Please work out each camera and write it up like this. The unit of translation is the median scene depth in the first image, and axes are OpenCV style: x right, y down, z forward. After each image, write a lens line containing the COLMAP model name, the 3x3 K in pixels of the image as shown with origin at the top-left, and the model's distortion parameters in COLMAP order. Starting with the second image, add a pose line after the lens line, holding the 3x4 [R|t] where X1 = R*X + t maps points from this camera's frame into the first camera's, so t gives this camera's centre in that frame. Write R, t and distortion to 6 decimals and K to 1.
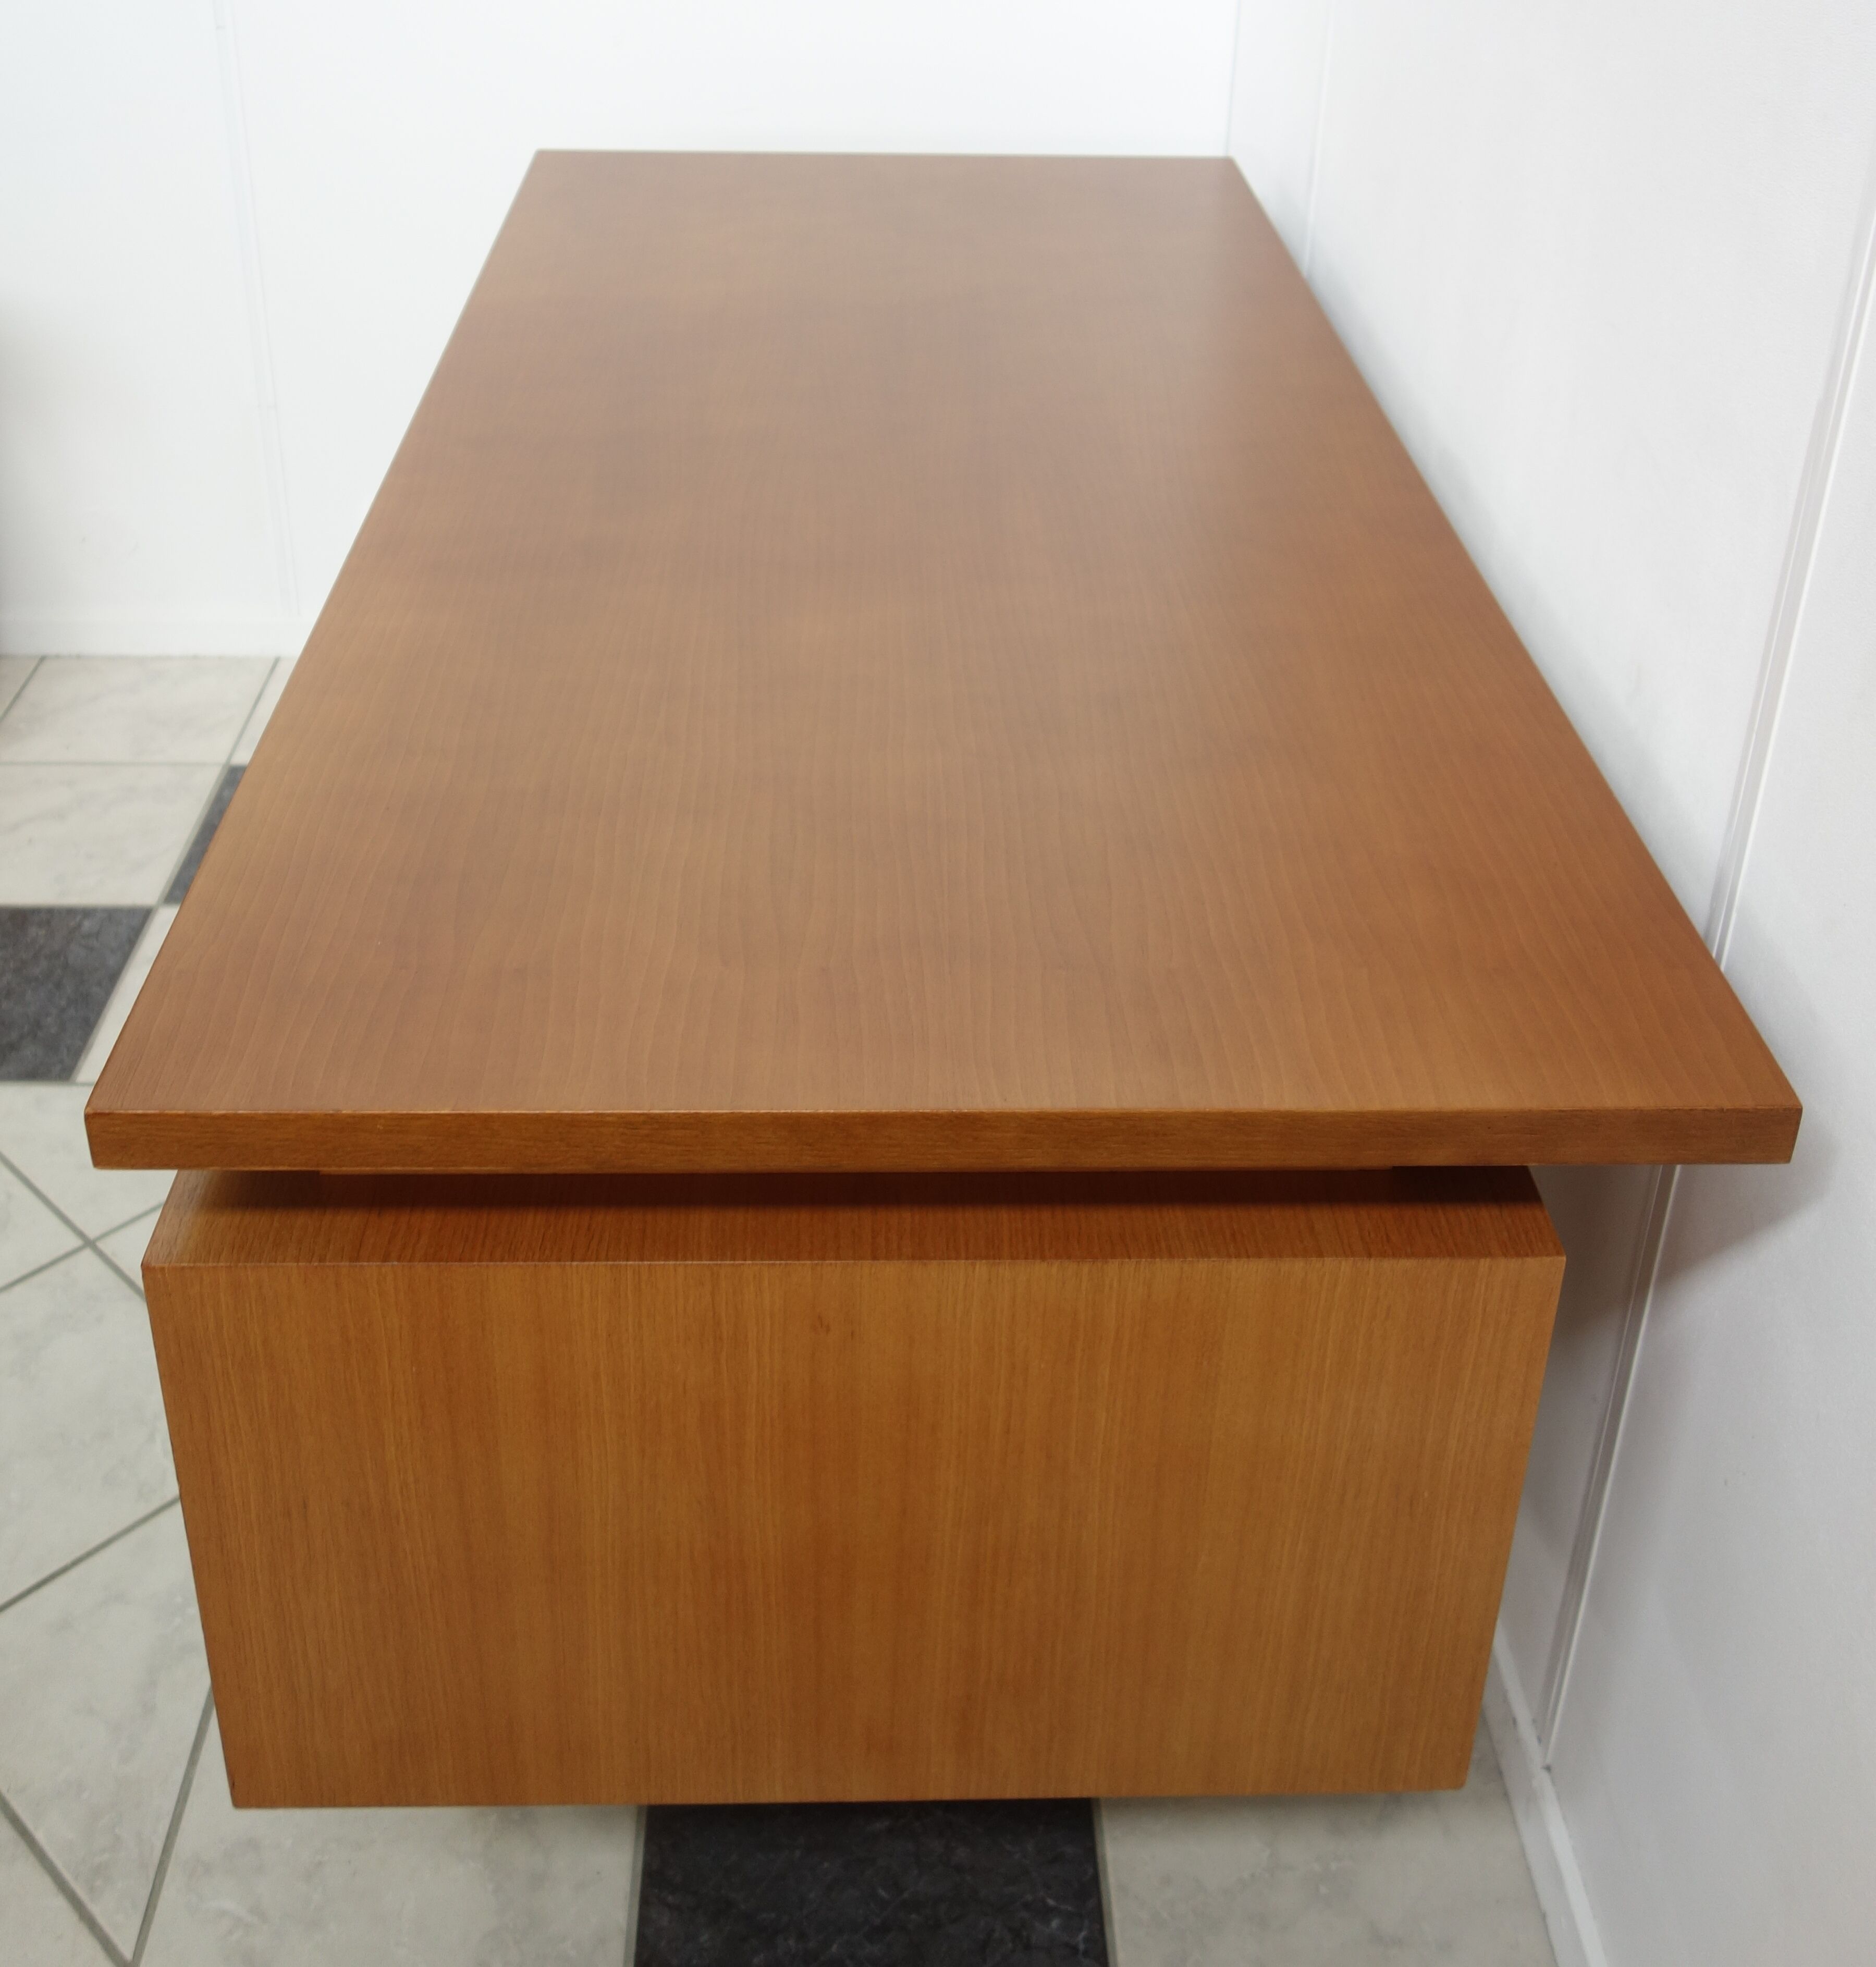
lens RADIAL K [[2256.0, 0, 956.5], [0, 2256.0, 643.1], [0, 0, 1]] dist [-0.000893, 0.000000]
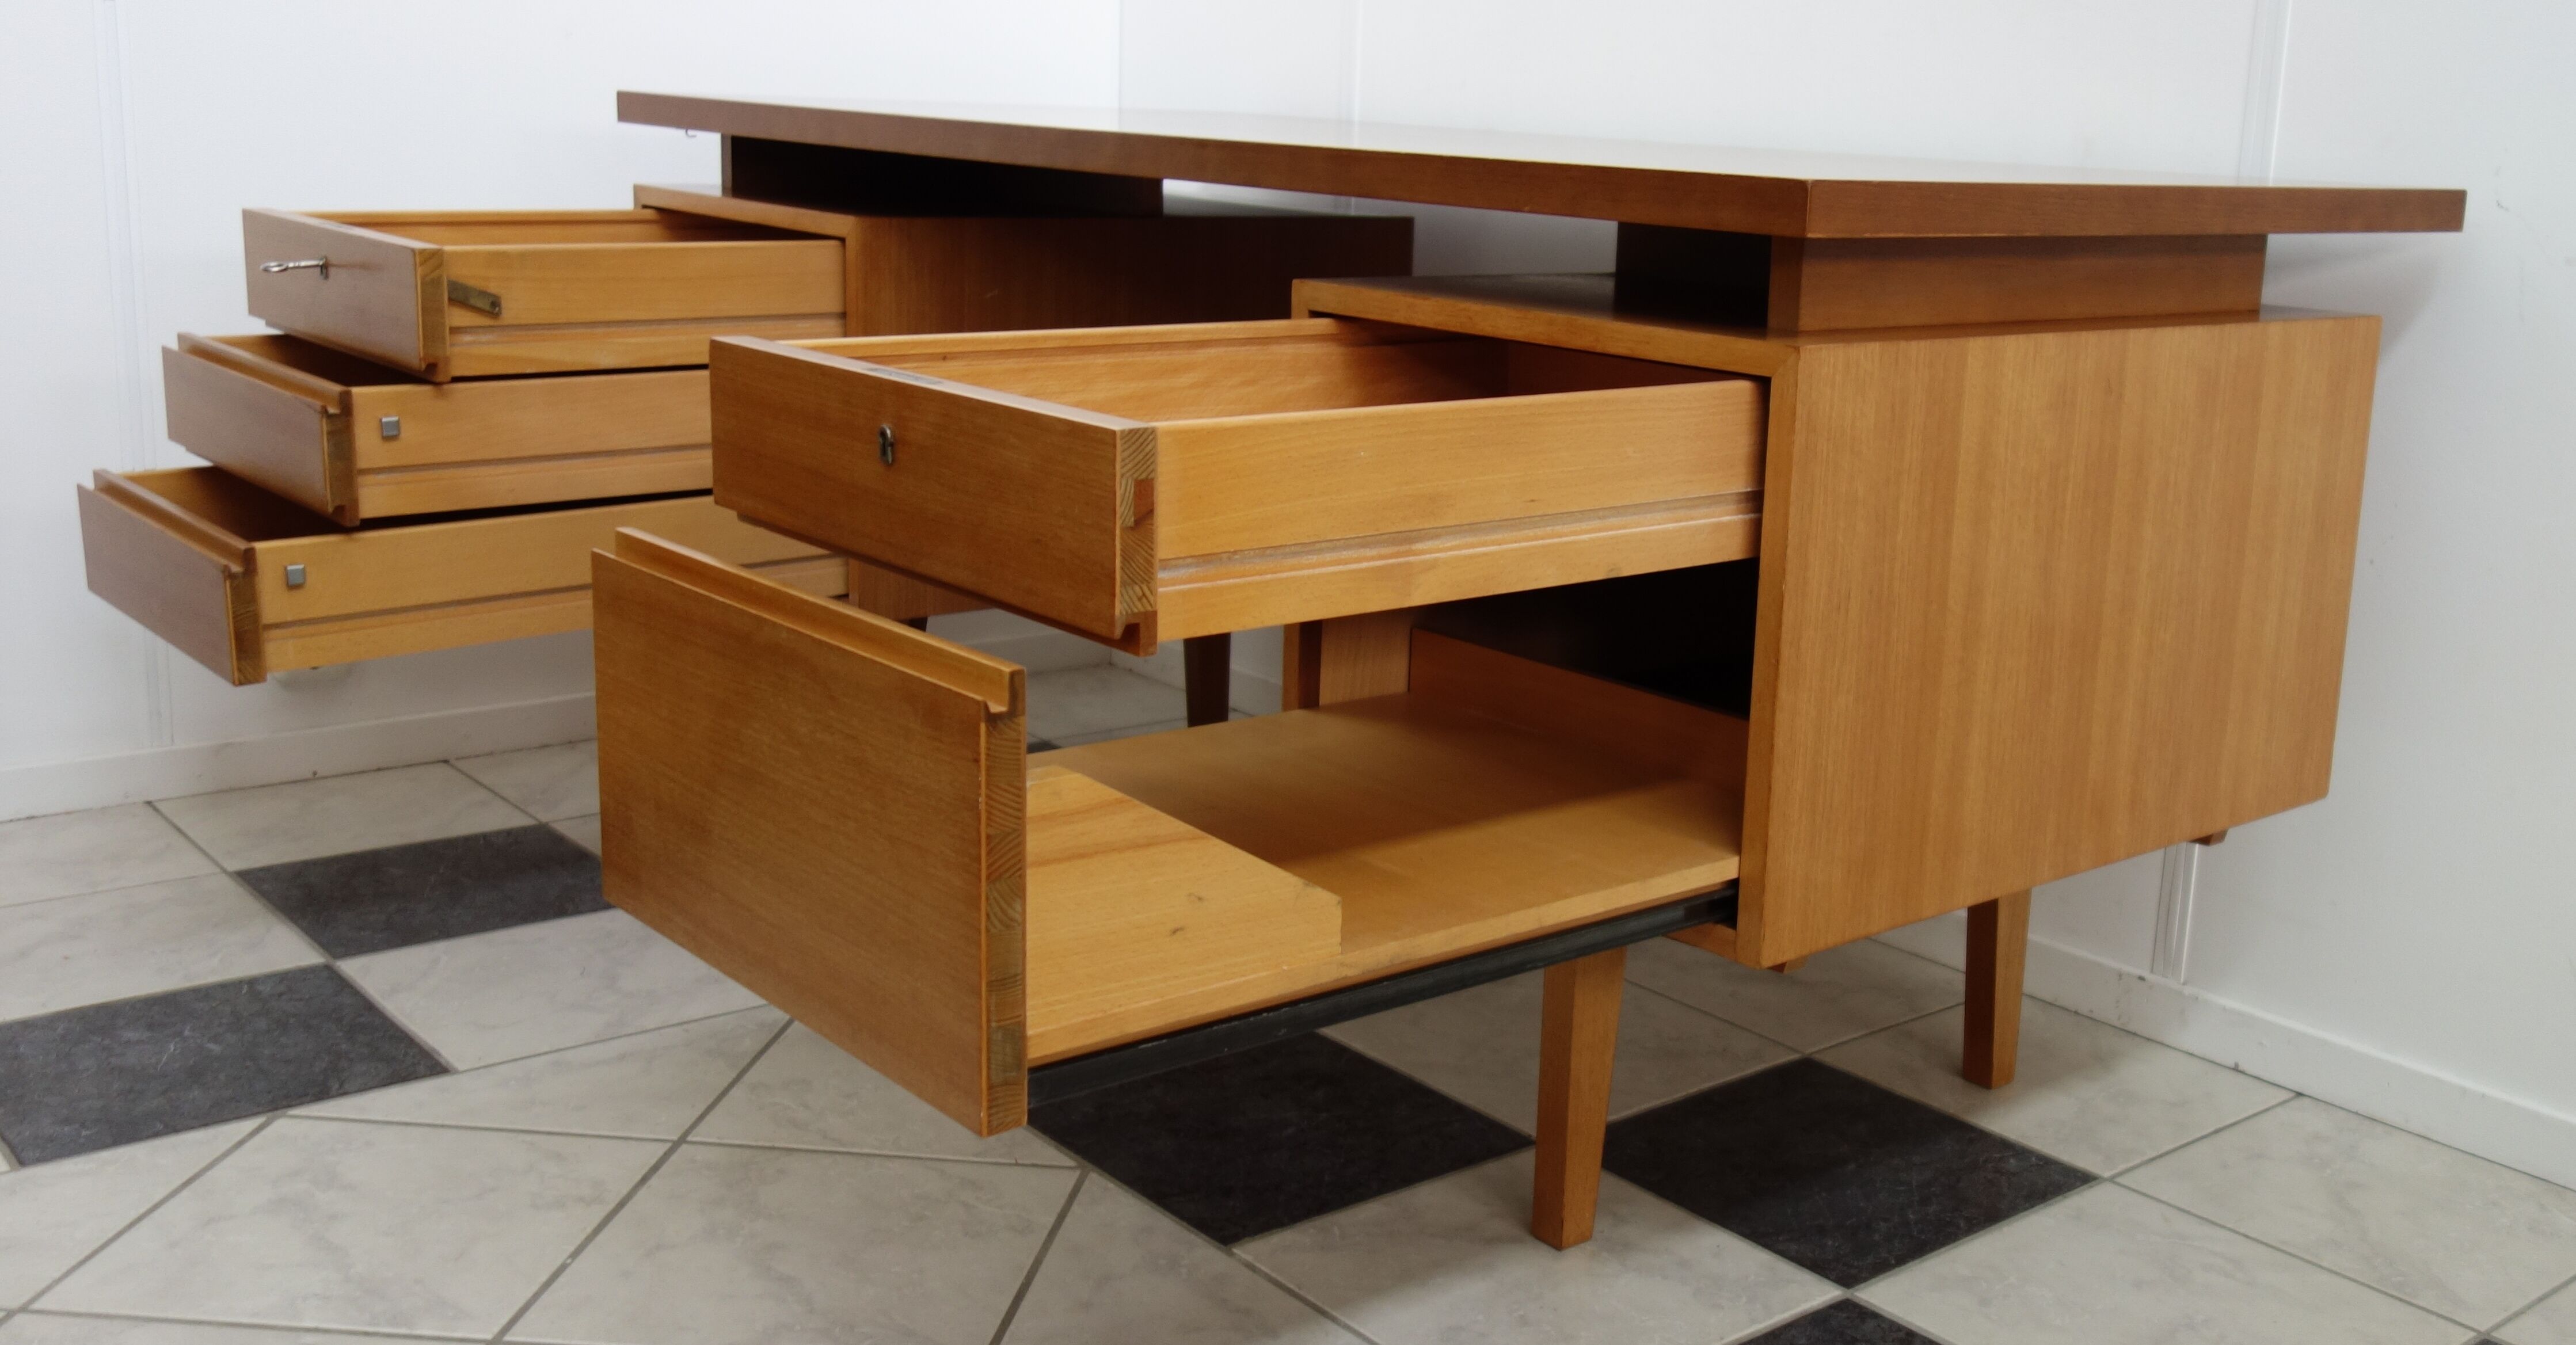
lens RADIAL K [[2438.3, 0, 1521.7], [0, 2438.3, 653.8], [0, 0, 1]] dist [-0.006199, 0.000000]
pose [[0.764111, -0.132253, 0.631382, -0.957039], [0.273170, 0.953008, -0.130973, 0.403966], [-0.584391, 0.272552, 0.764332, 0.067544]]
